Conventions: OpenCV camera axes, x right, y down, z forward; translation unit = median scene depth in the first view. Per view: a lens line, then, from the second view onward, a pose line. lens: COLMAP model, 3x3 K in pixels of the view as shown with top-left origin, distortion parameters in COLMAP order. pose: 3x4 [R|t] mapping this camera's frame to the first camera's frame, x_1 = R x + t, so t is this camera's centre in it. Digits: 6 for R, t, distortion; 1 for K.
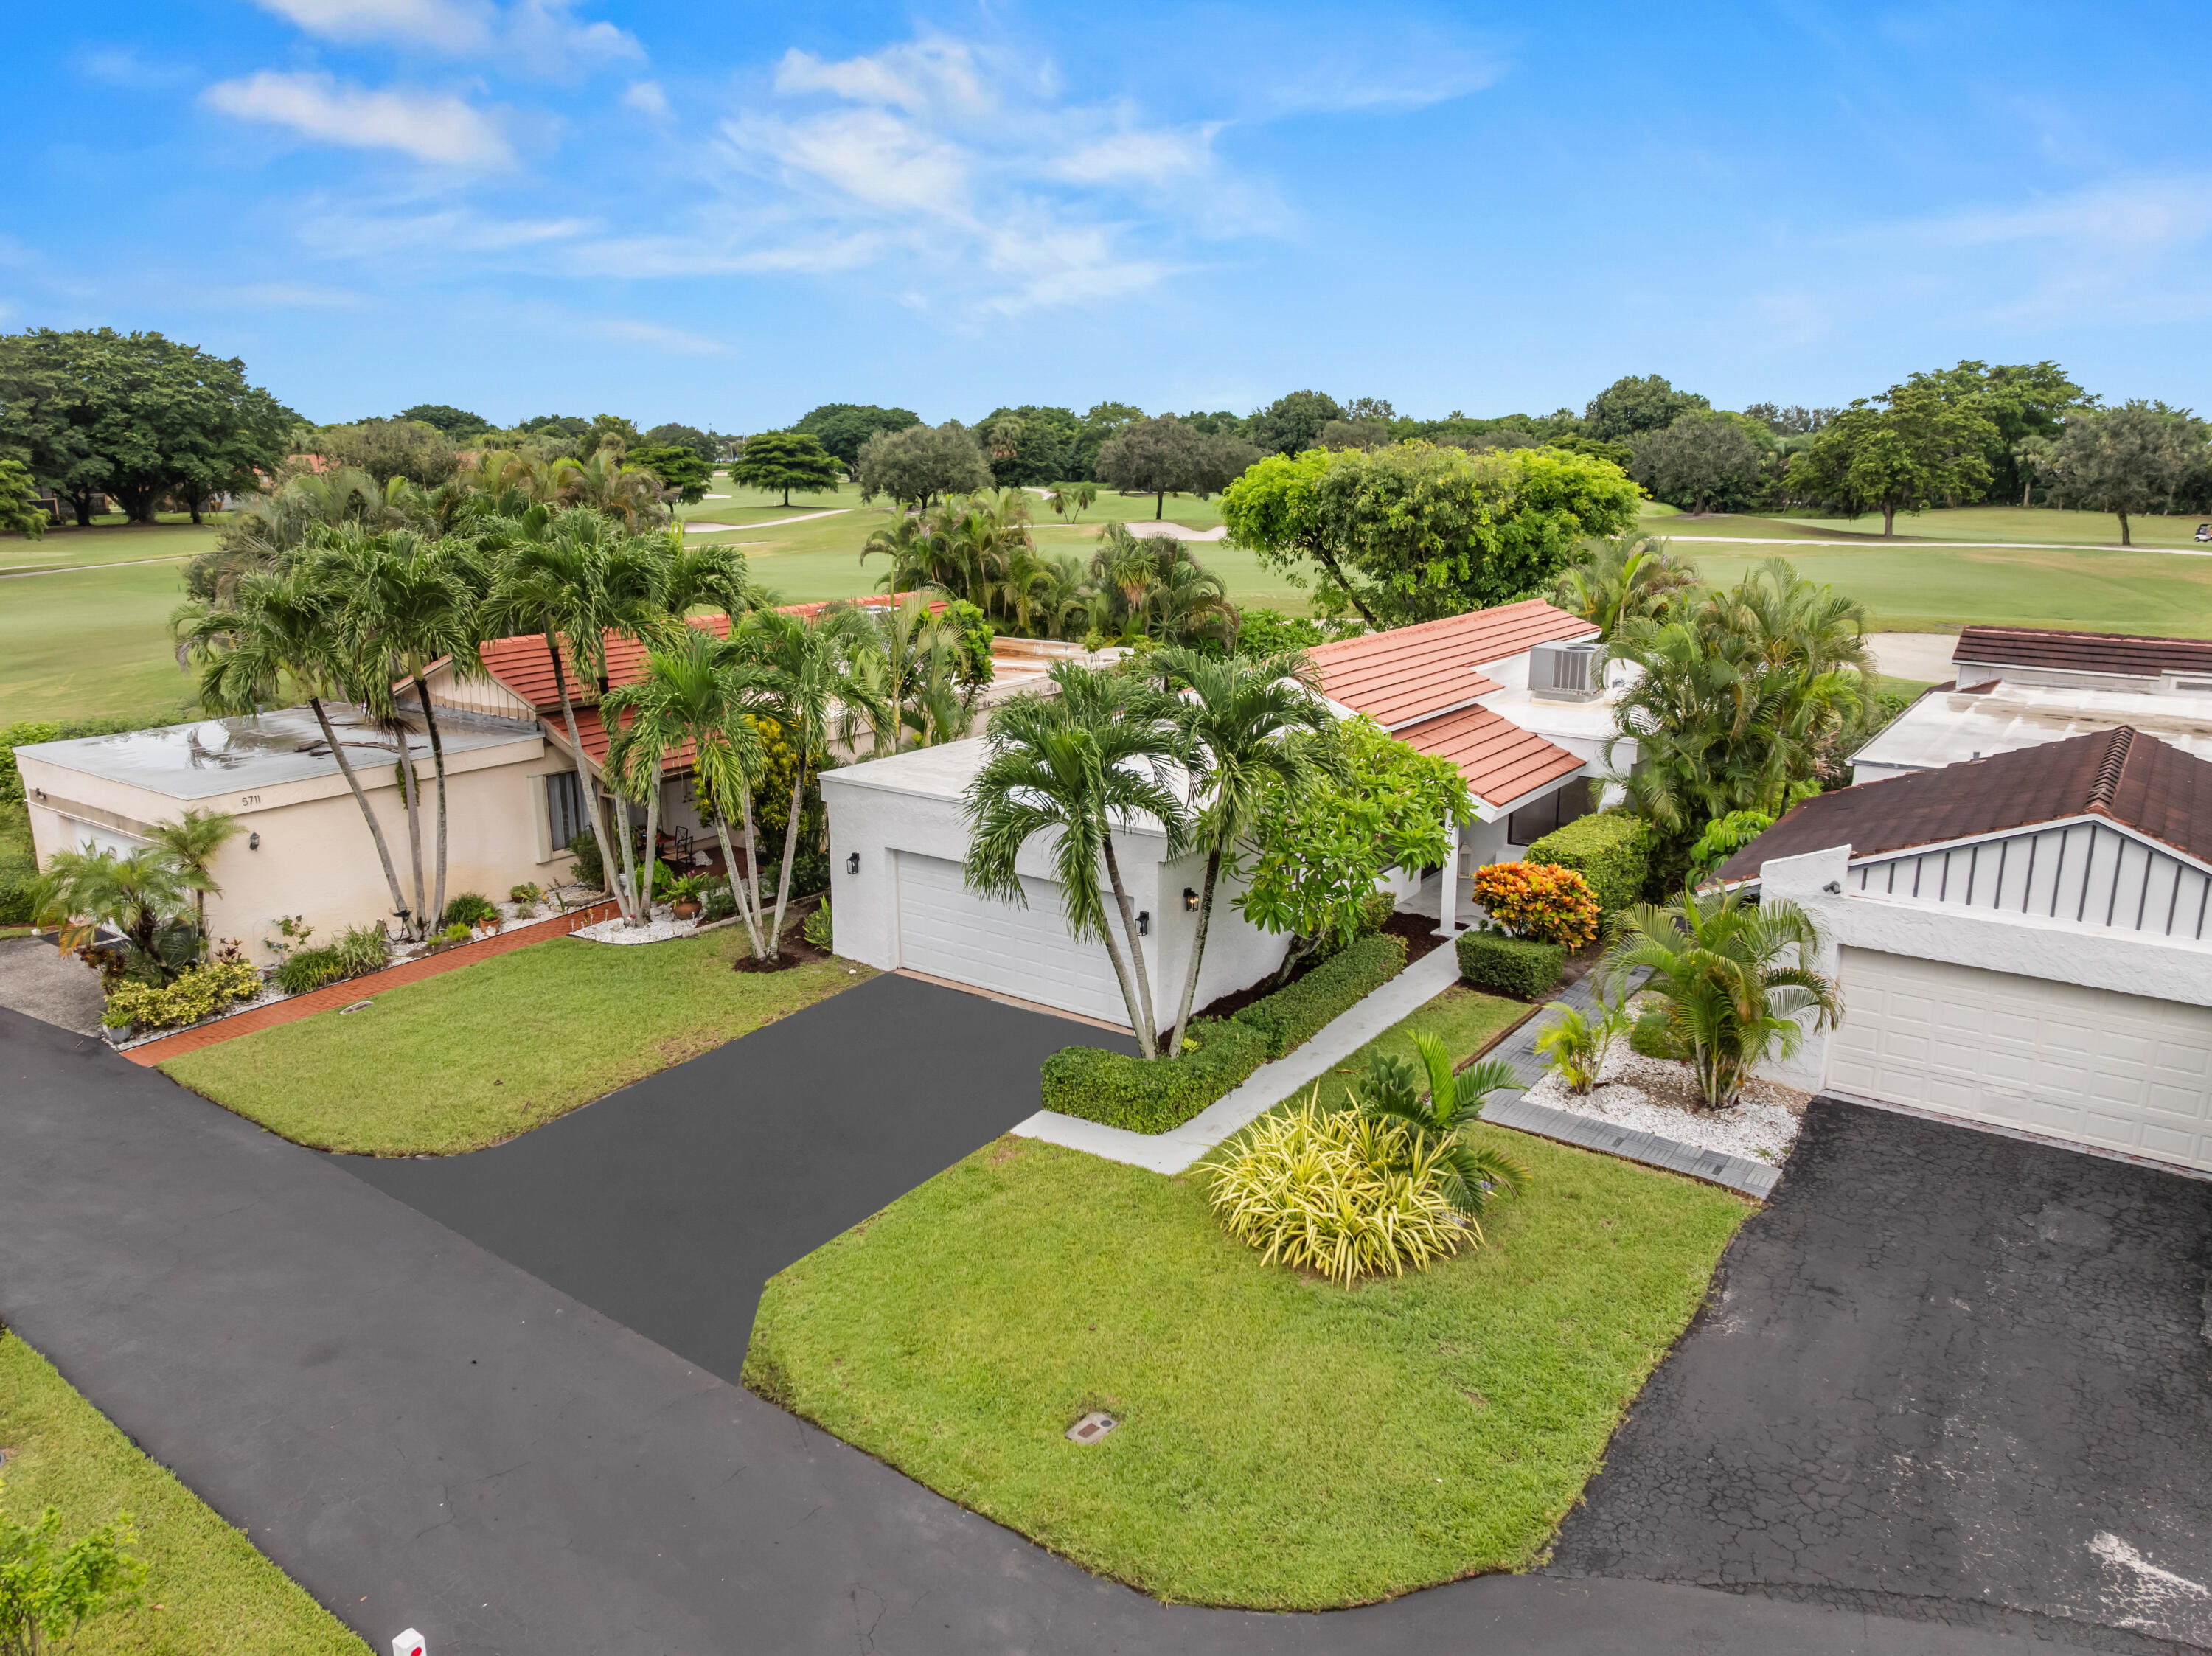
lens RADIAL K [[1557.4, 0, 1106.0], [0, 1557.4, 828.0], [0, 0, 1]] dist [-0.044683, 0.011665]
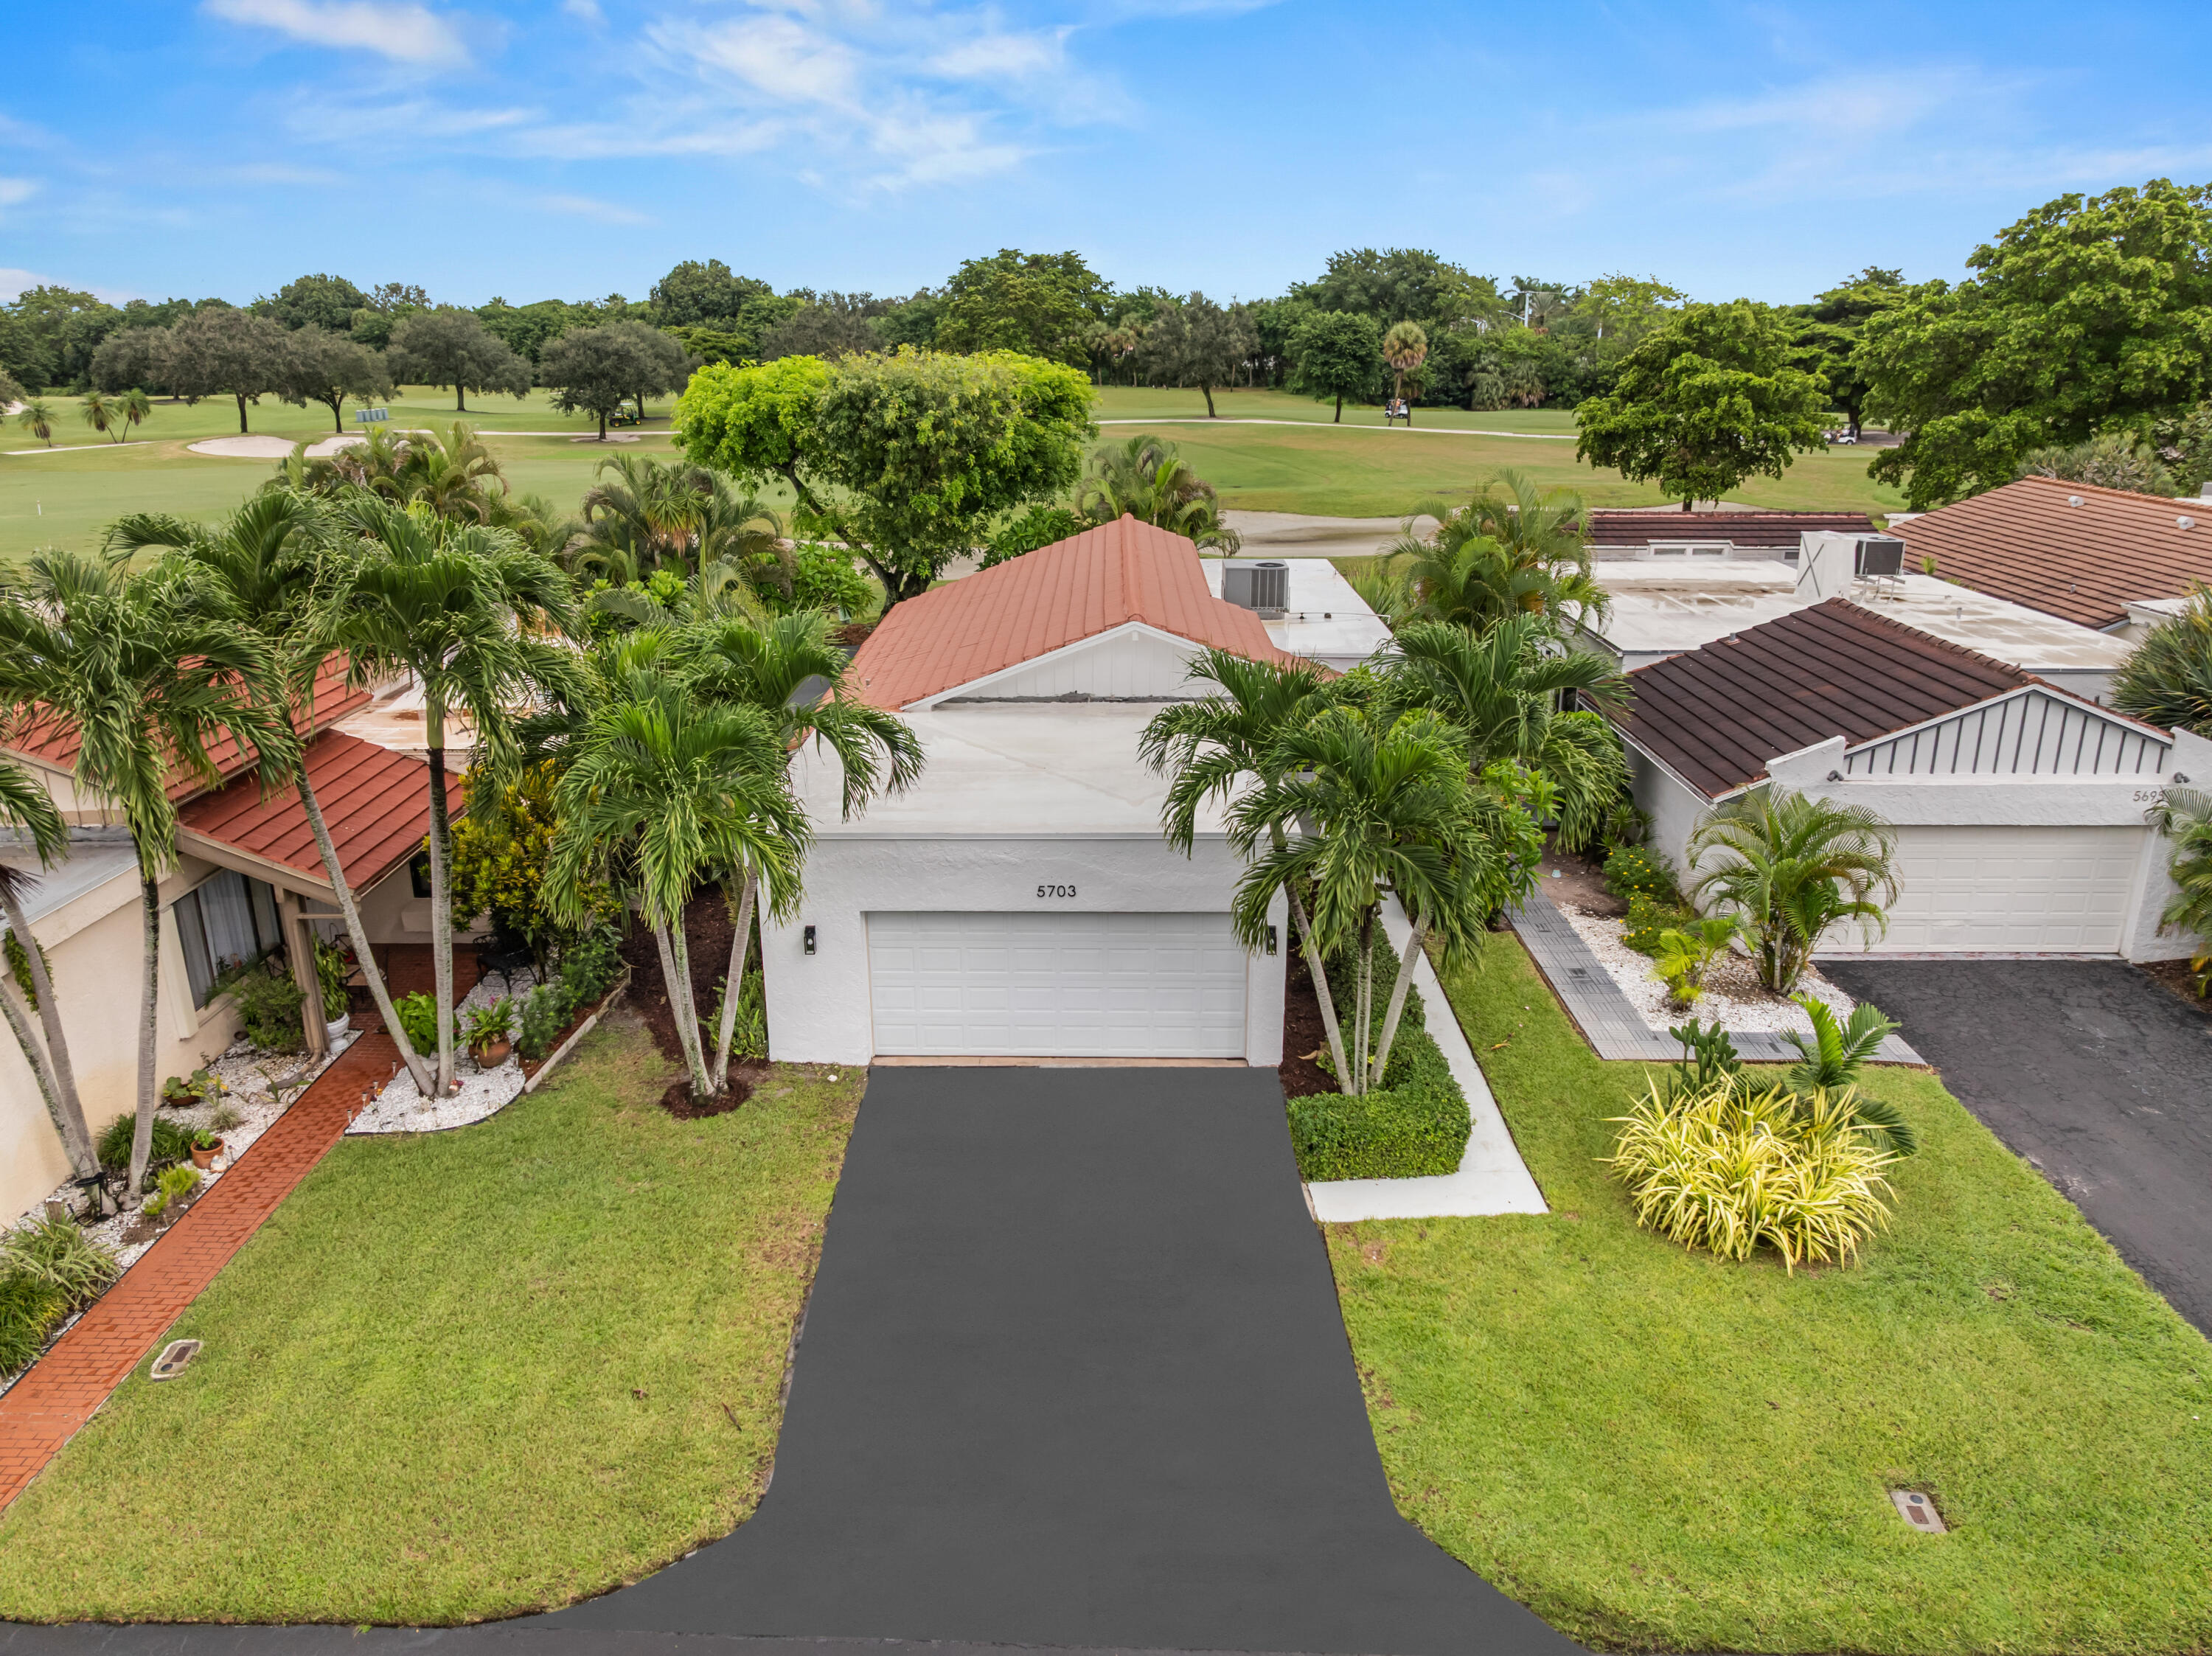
lens RADIAL K [[1557.4, 0, 1106.0], [0, 1557.4, 828.0], [0, 0, 1]] dist [-0.044683, 0.011665]
pose [[0.816373, -0.177743, 0.549493, -0.438413], [0.138812, 0.983960, 0.112047, -0.093298], [-0.560594, -0.015196, 0.827951, 0.282538]]
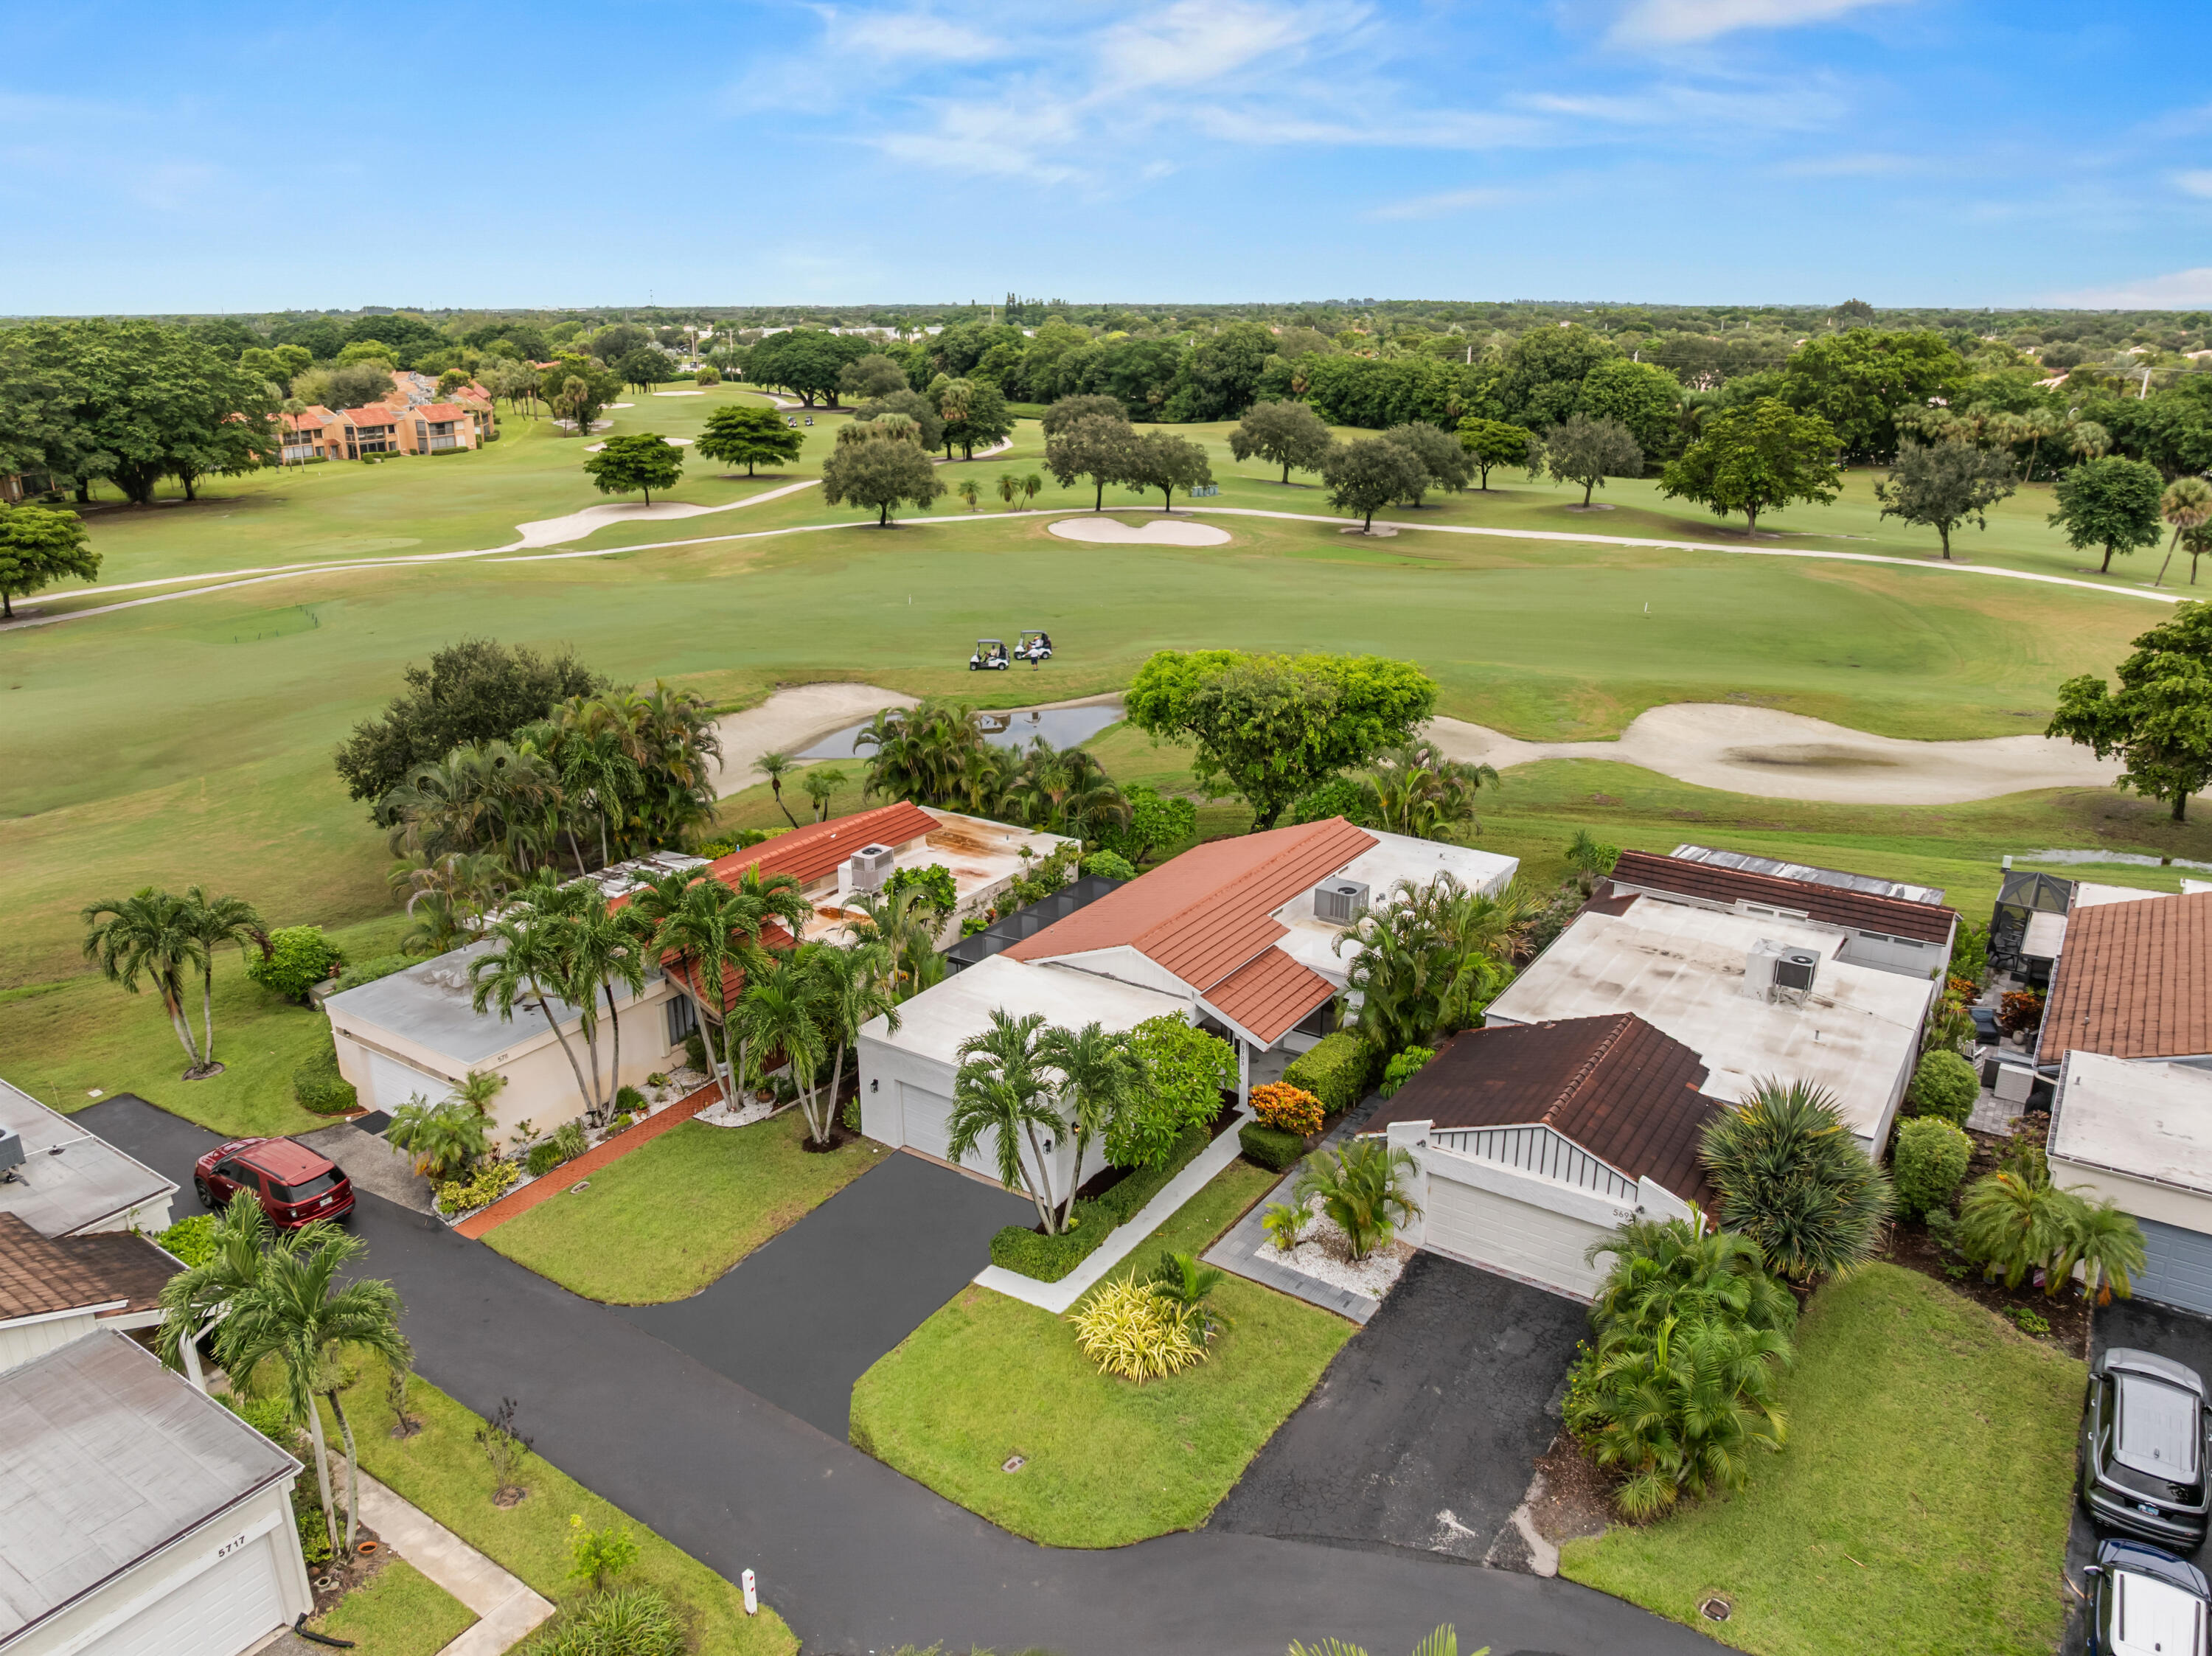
lens RADIAL K [[1554.6, 0, 1106.0], [0, 1554.6, 828.0], [0, 0, 1]] dist [-0.035530, 0.000100]
pose [[0.999562, -0.010114, 0.027798, 0.037623], [0.007764, 0.996488, 0.083378, -0.371830], [-0.028544, -0.083126, 0.996130, -0.596947]]
